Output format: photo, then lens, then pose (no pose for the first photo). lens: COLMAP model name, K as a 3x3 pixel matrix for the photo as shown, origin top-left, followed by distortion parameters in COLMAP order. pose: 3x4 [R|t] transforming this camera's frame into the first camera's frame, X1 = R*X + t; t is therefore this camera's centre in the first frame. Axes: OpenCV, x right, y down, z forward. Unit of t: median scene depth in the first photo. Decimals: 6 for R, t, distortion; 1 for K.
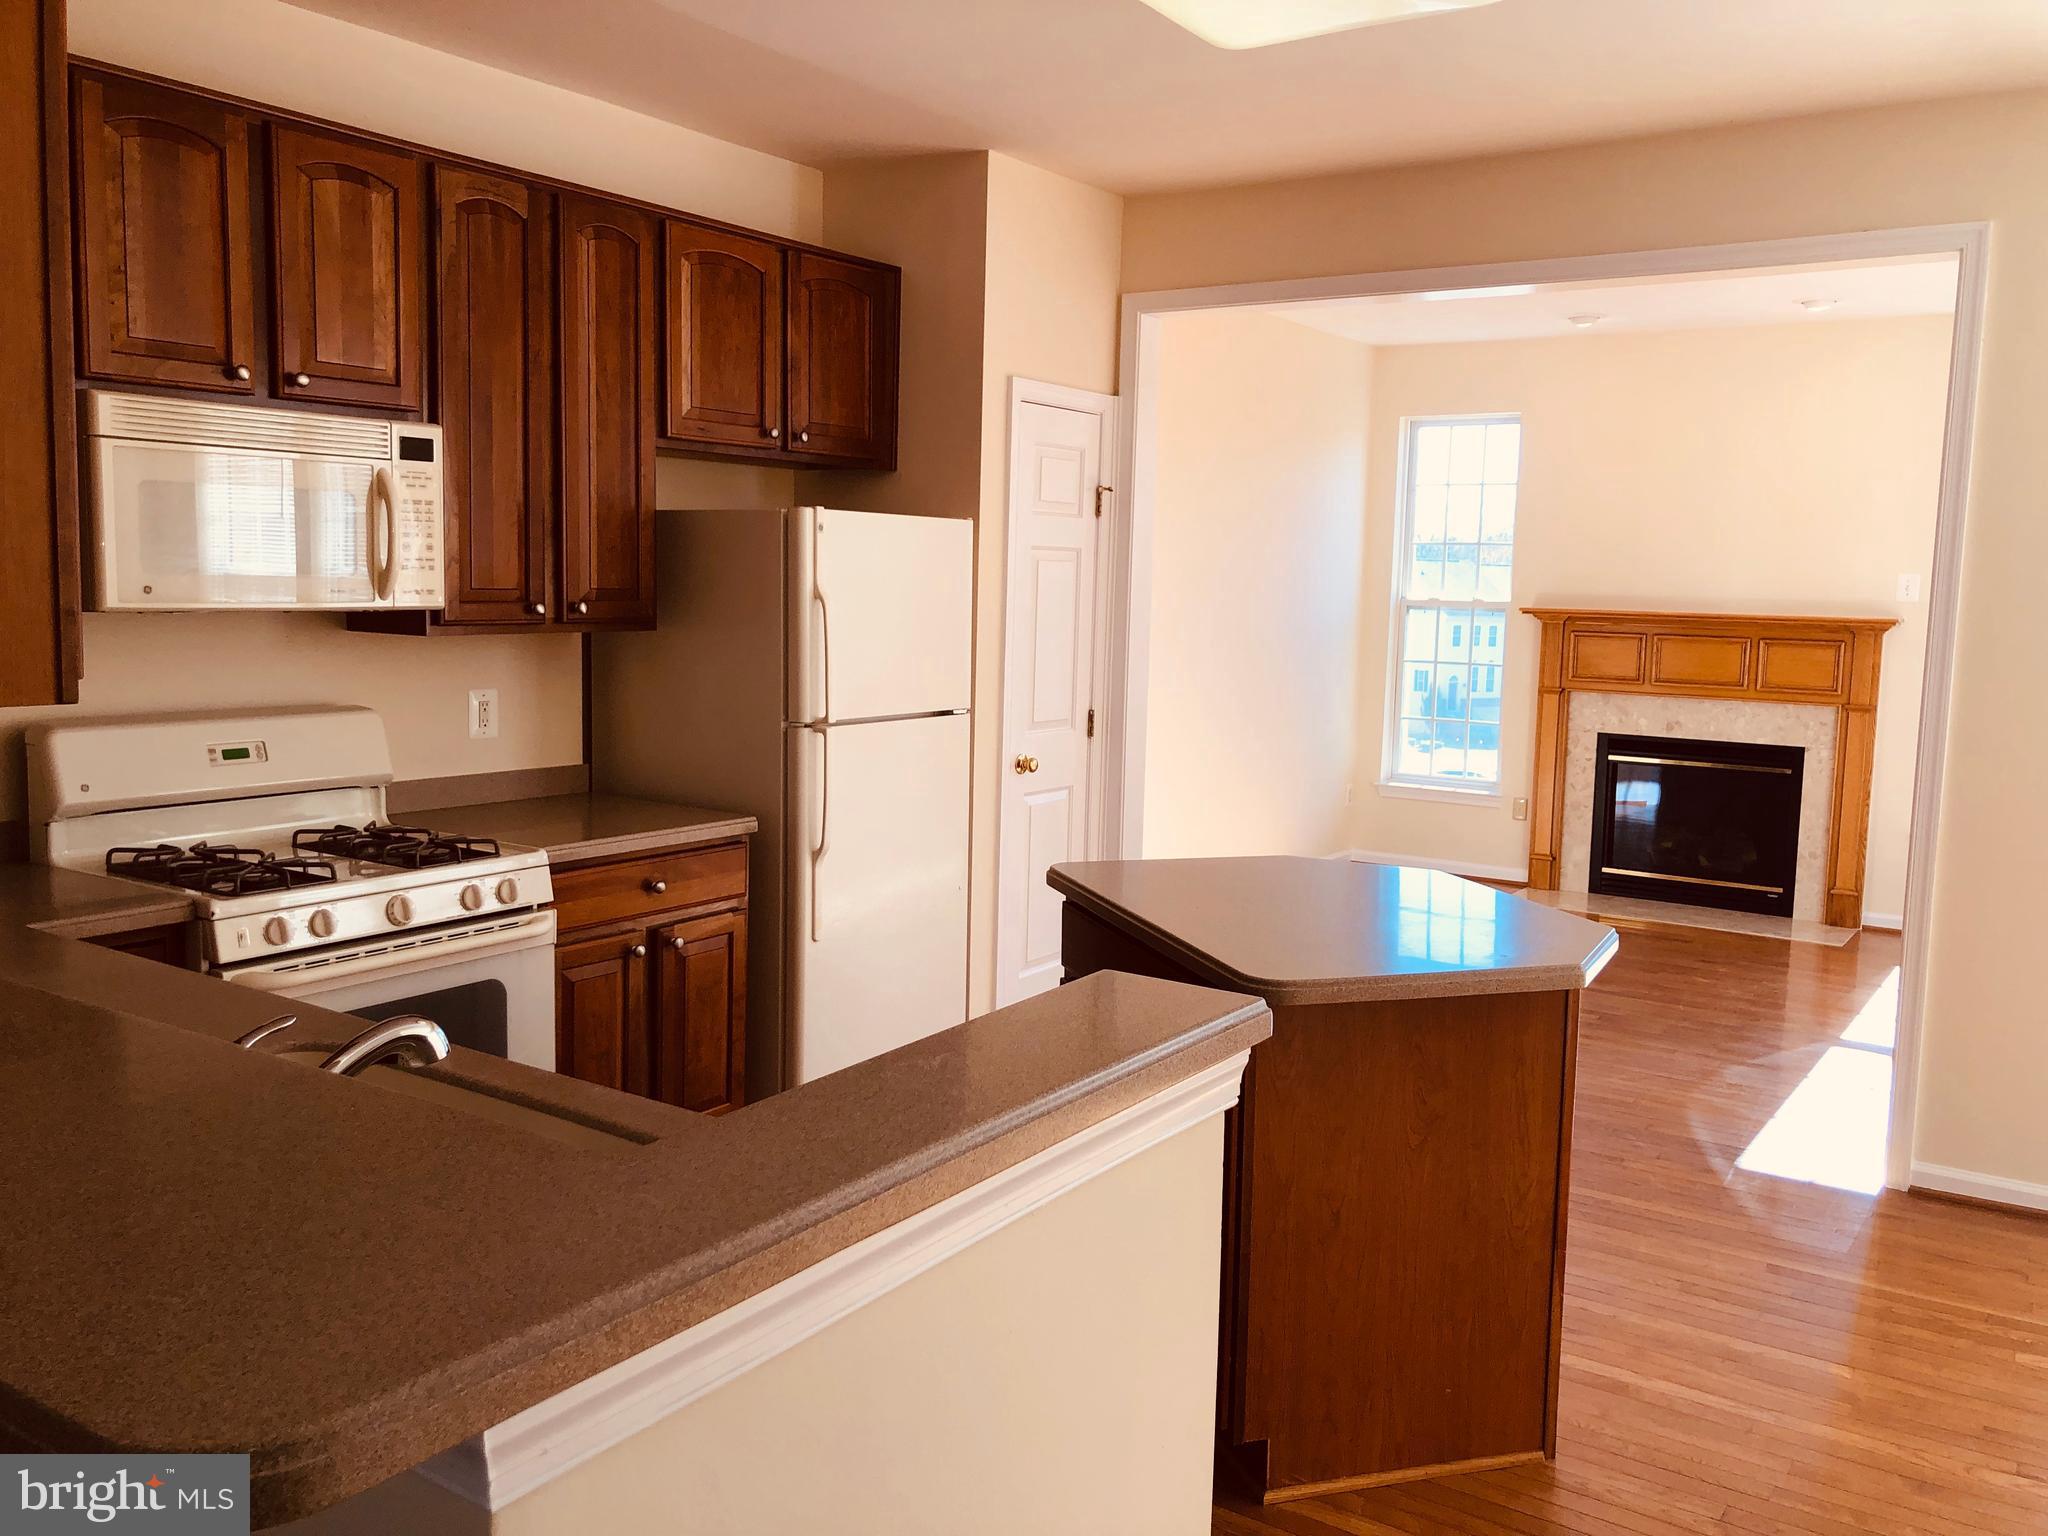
lens RADIAL K [[1674.7, 0, 1029.6], [0, 1674.7, 770.4], [0, 0, 1]] dist [0.040875, -0.048429]
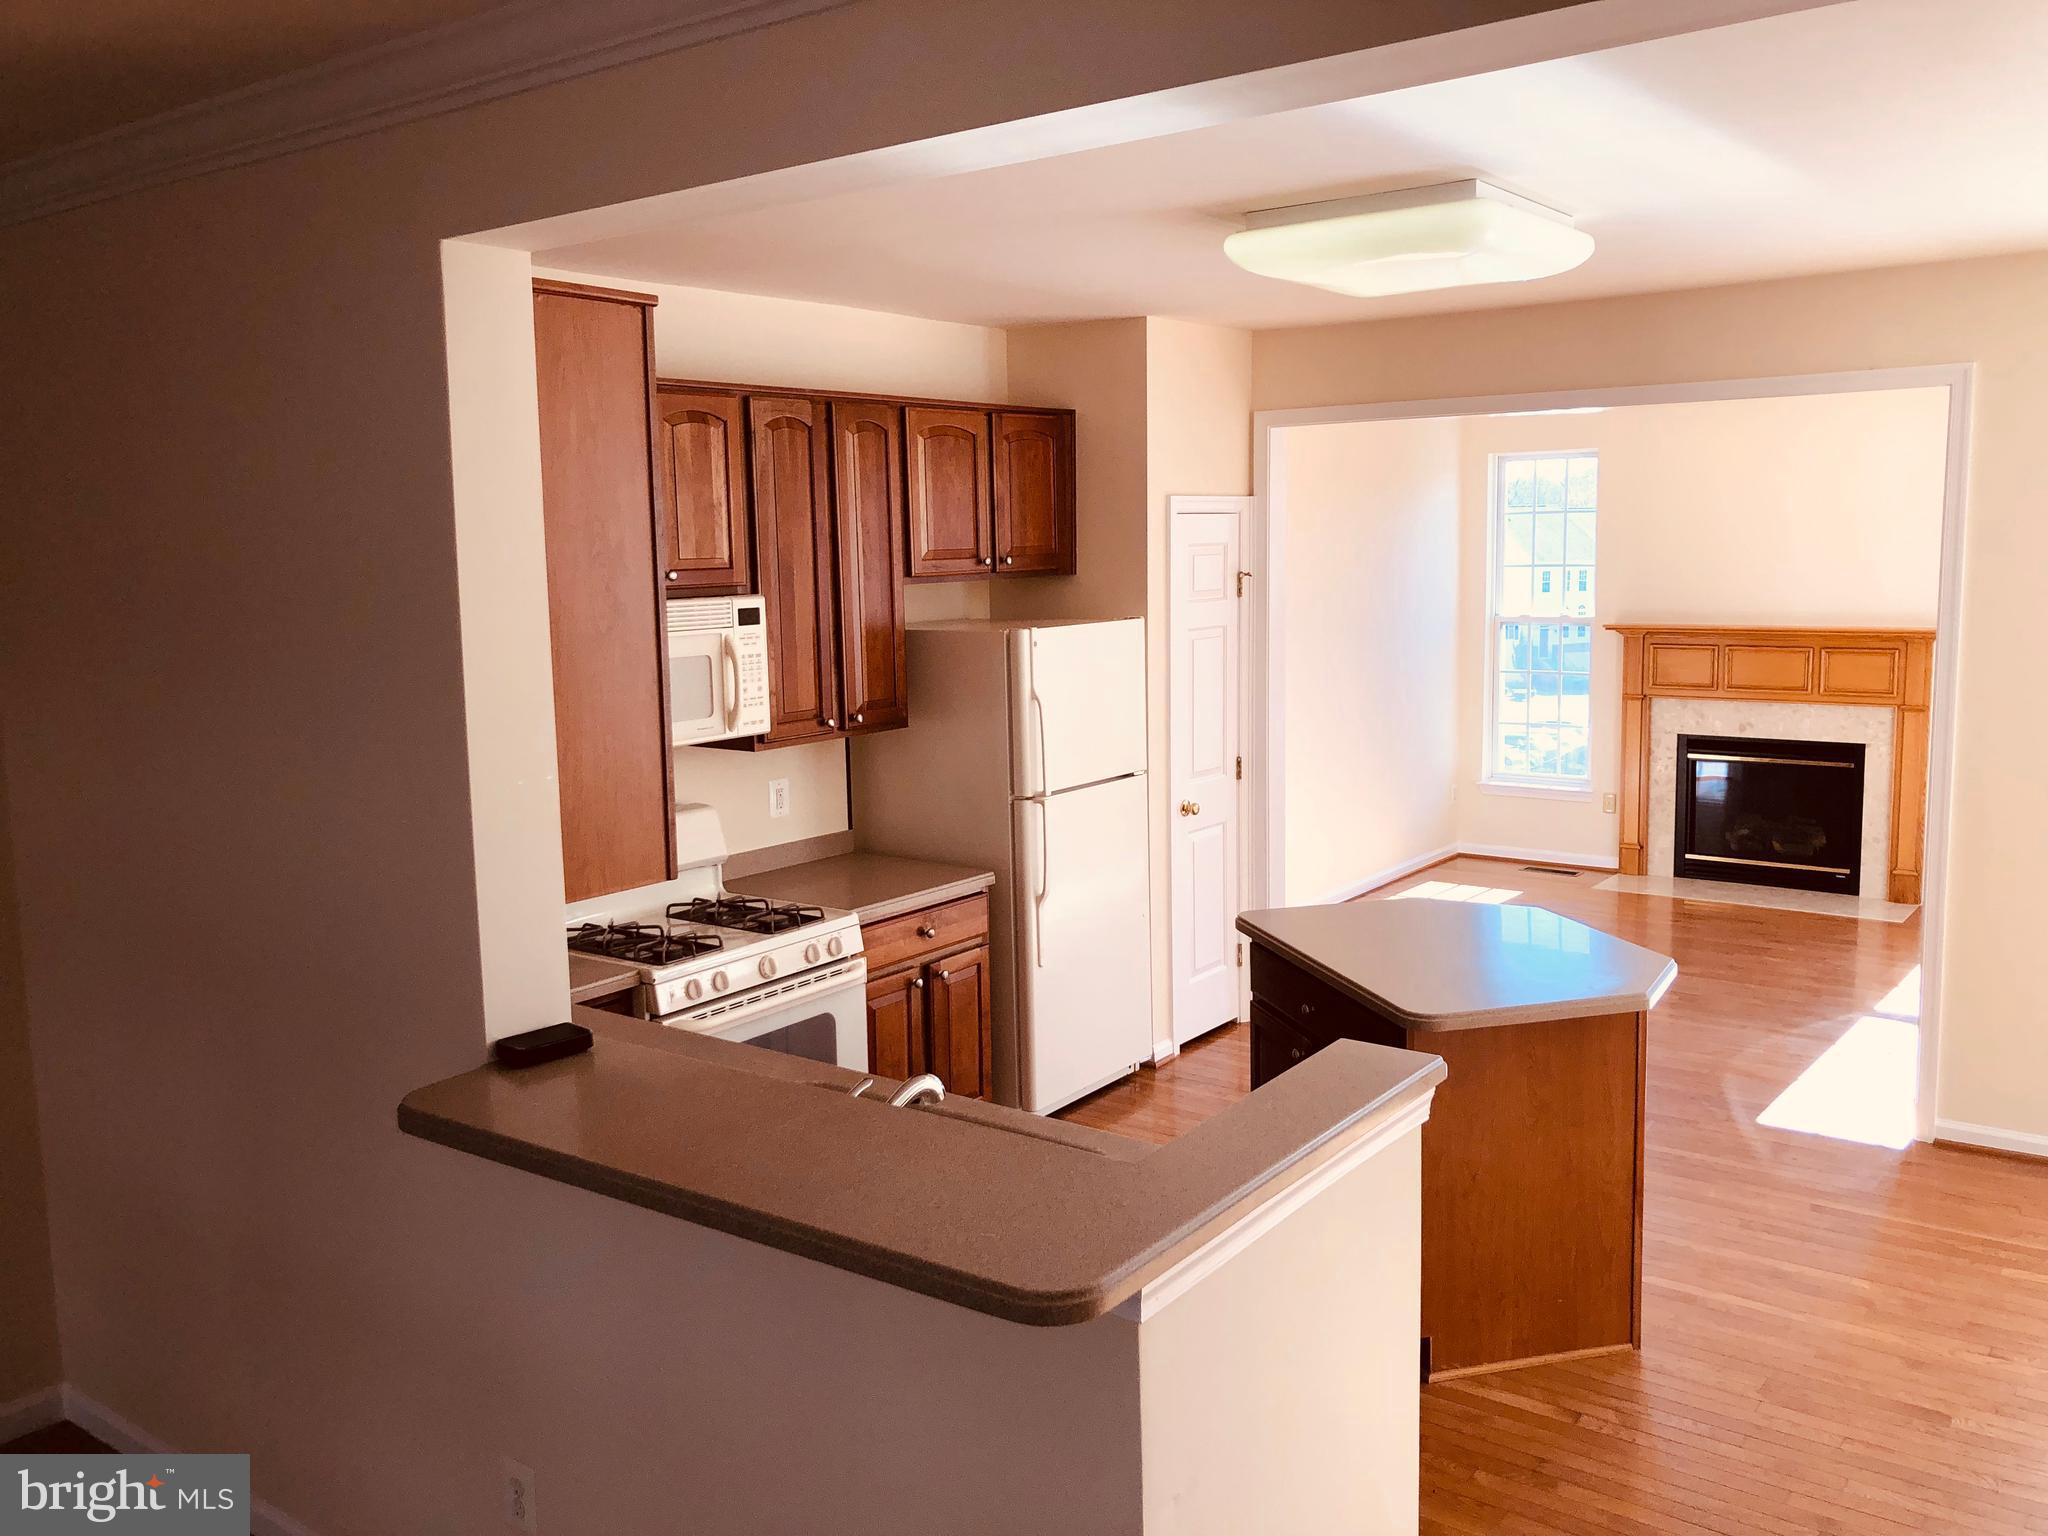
lens RADIAL K [[1674.7, 0, 1023.8], [0, 1674.7, 755.8], [0, 0, 1]] dist [0.040875, -0.048429]
pose [[0.997807, -0.036920, -0.054934, -0.065932], [0.037797, 0.999173, 0.015012, -0.078233], [0.054335, -0.017056, 0.998377, -0.267597]]
